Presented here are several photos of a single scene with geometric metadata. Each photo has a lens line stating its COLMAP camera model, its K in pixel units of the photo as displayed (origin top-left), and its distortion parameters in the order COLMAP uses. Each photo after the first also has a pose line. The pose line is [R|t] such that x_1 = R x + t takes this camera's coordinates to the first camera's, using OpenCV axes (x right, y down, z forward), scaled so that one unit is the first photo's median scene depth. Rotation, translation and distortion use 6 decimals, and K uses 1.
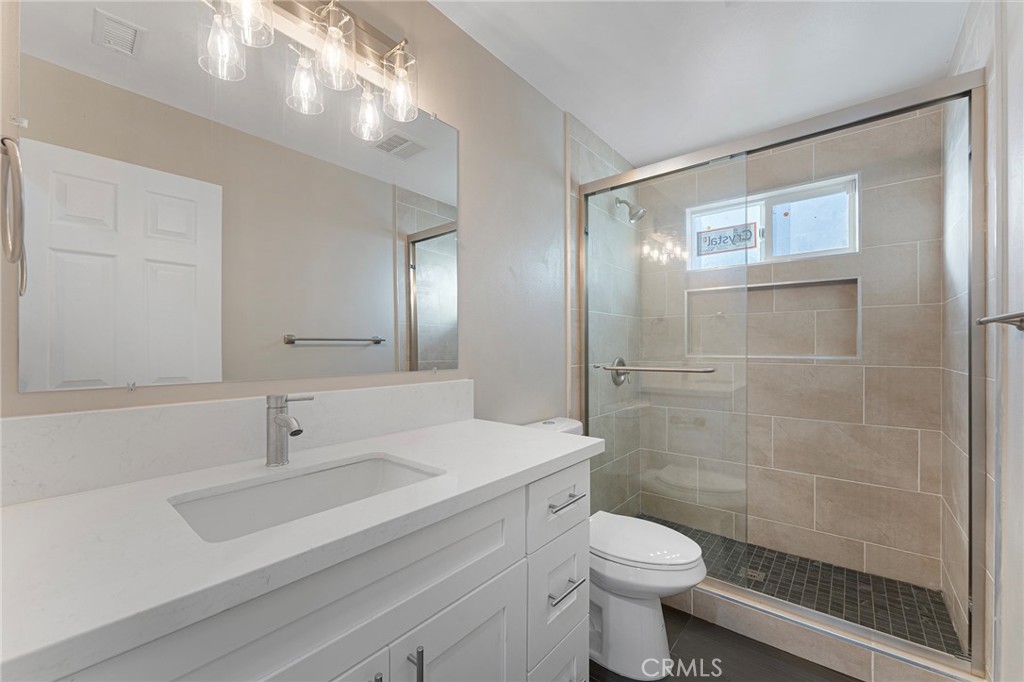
lens RADIAL K [[416.5, 0, 512.0], [0, 416.5, 341.0], [0, 0, 1]] dist [0.006789, 0.000051]
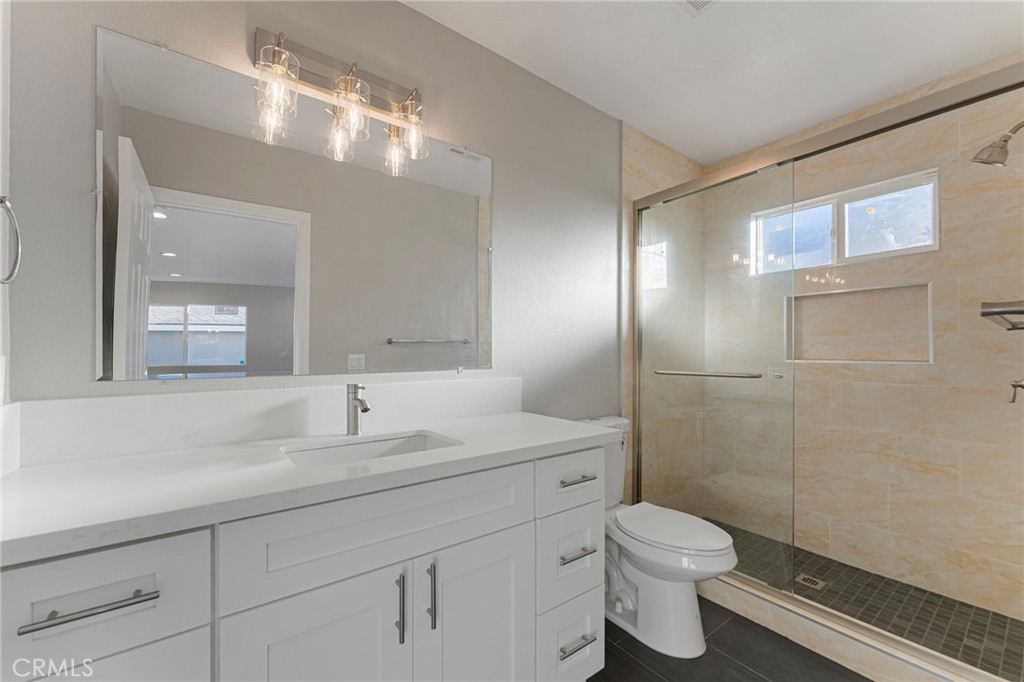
lens RADIAL K [[409.4, 0, 512.0], [0, 409.4, 341.0], [0, 0, 1]] dist [-0.000612, 0.000094]
pose [[0.966332, -0.006317, -0.257219, 0.147887], [0.003965, 0.999945, -0.009663, -0.005380], [0.257266, 0.008318, 0.966305, -0.119791]]
